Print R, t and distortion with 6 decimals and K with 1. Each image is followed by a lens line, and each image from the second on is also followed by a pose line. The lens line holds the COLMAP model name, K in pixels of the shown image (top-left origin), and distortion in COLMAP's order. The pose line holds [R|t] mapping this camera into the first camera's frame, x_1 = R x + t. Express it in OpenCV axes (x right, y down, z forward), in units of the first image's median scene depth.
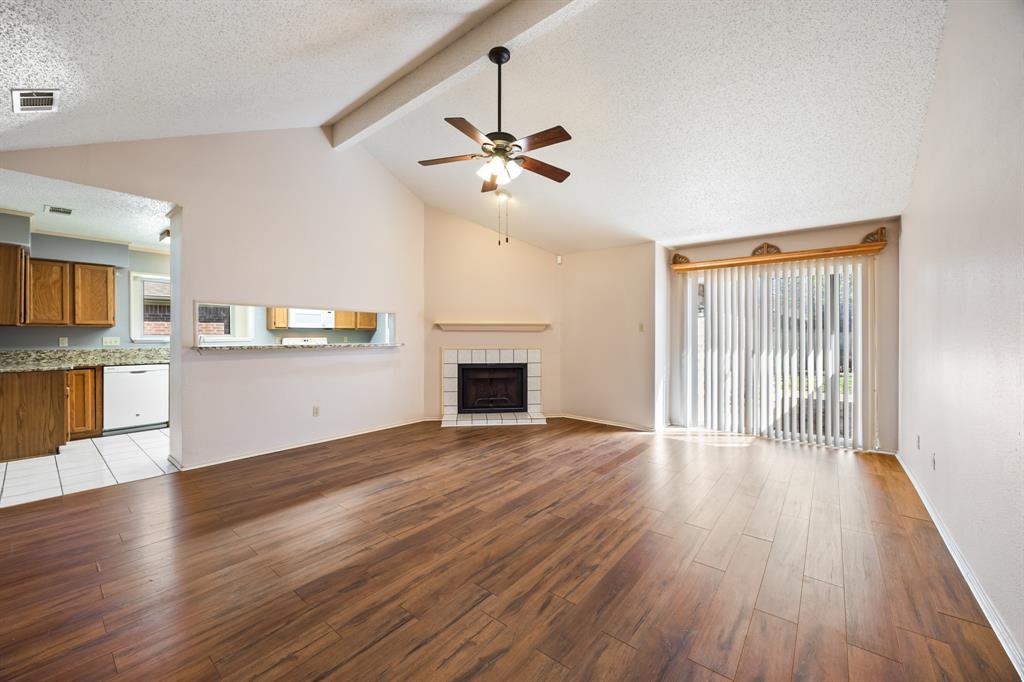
lens RADIAL K [[391.2, 0, 519.3], [0, 391.2, 334.3], [0, 0, 1]] dist [-0.001339, -0.000191]
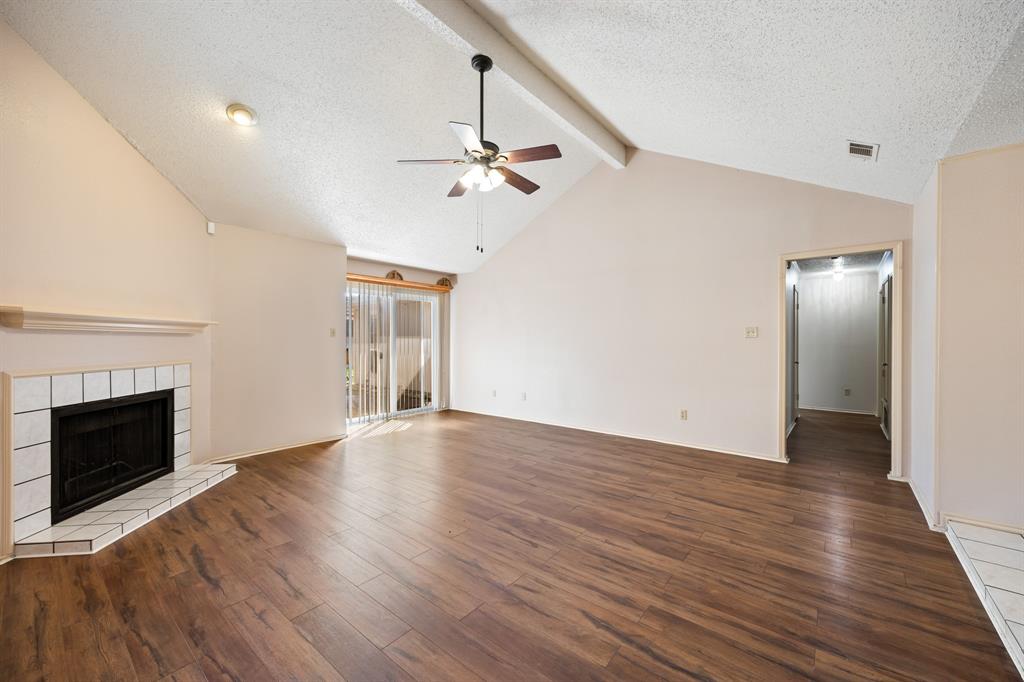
lens RADIAL K [[396.3, 0, 512.0], [0, 396.3, 341.0], [0, 0, 1]] dist [0.001081, 0.000217]
pose [[0.016732, -0.001455, 0.999859, -0.734055], [-0.001300, 0.999998, 0.001477, 0.000475], [-0.999859, -0.001325, 0.016730, 0.619610]]
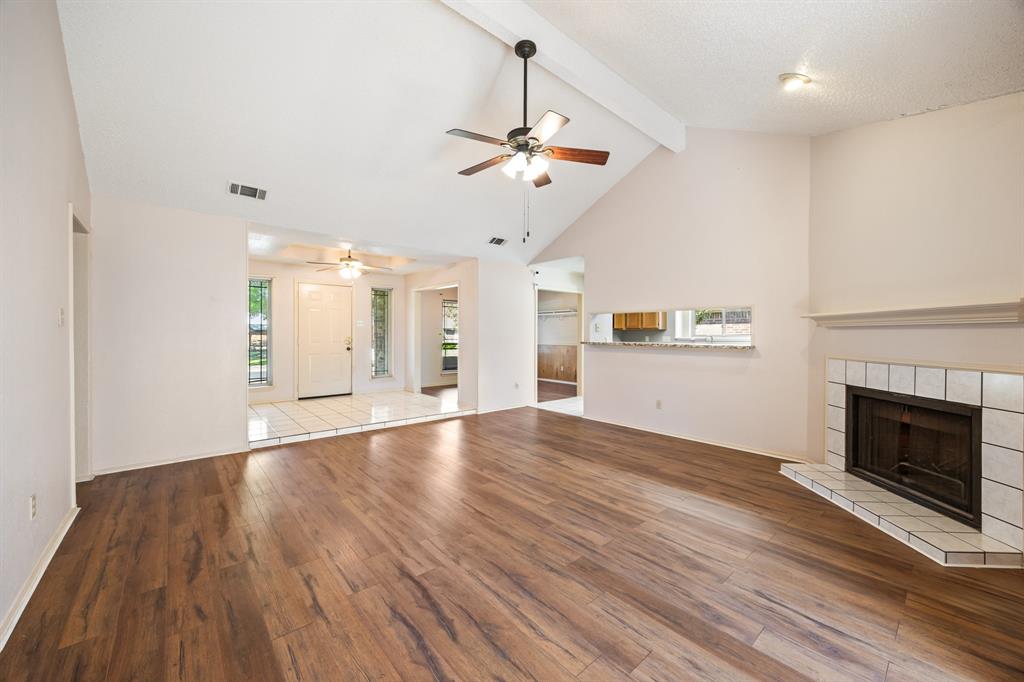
lens RADIAL K [[396.3, 0, 512.0], [0, 396.3, 341.0], [0, 0, 1]] dist [0.001081, 0.000217]
pose [[-0.184850, 0.014000, -0.982667, 0.636727], [-0.000571, 0.999897, 0.014353, 0.003818], [0.982767, 0.003214, -0.184823, 0.790293]]
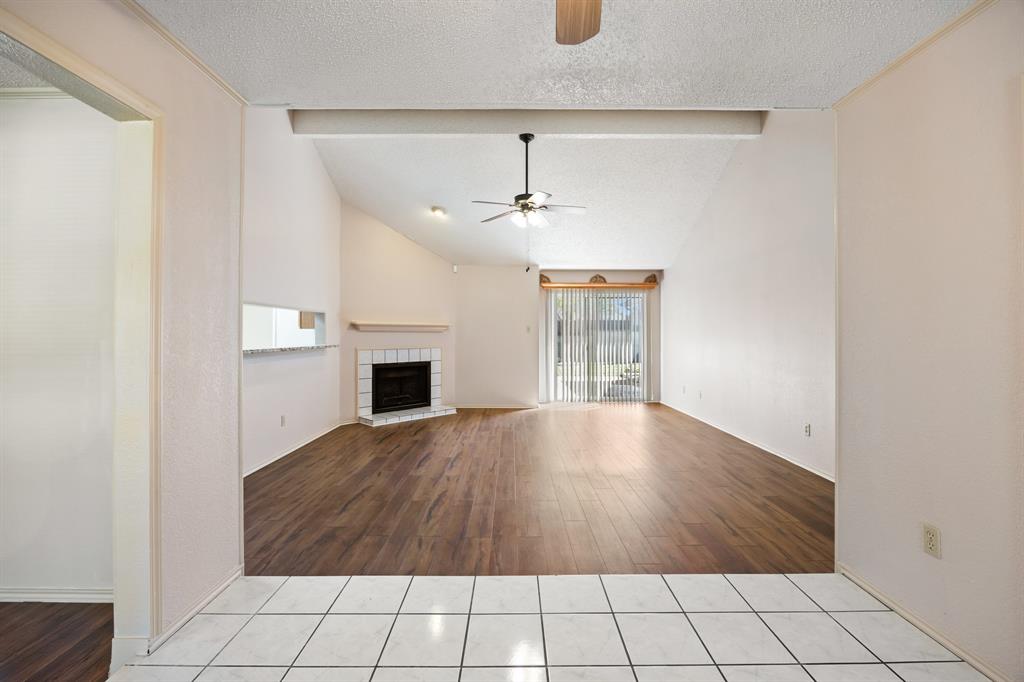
lens RADIAL K [[438.4, 0, 520.0], [0, 438.4, 331.2], [0, 0, 1]] dist [-0.013566, 0.000090]
pose [[0.772075, 0.004197, 0.635517, -0.728160], [-0.001430, 0.999987, -0.004866, -0.005540], [-0.635530, 0.002848, 0.772071, -0.130882]]
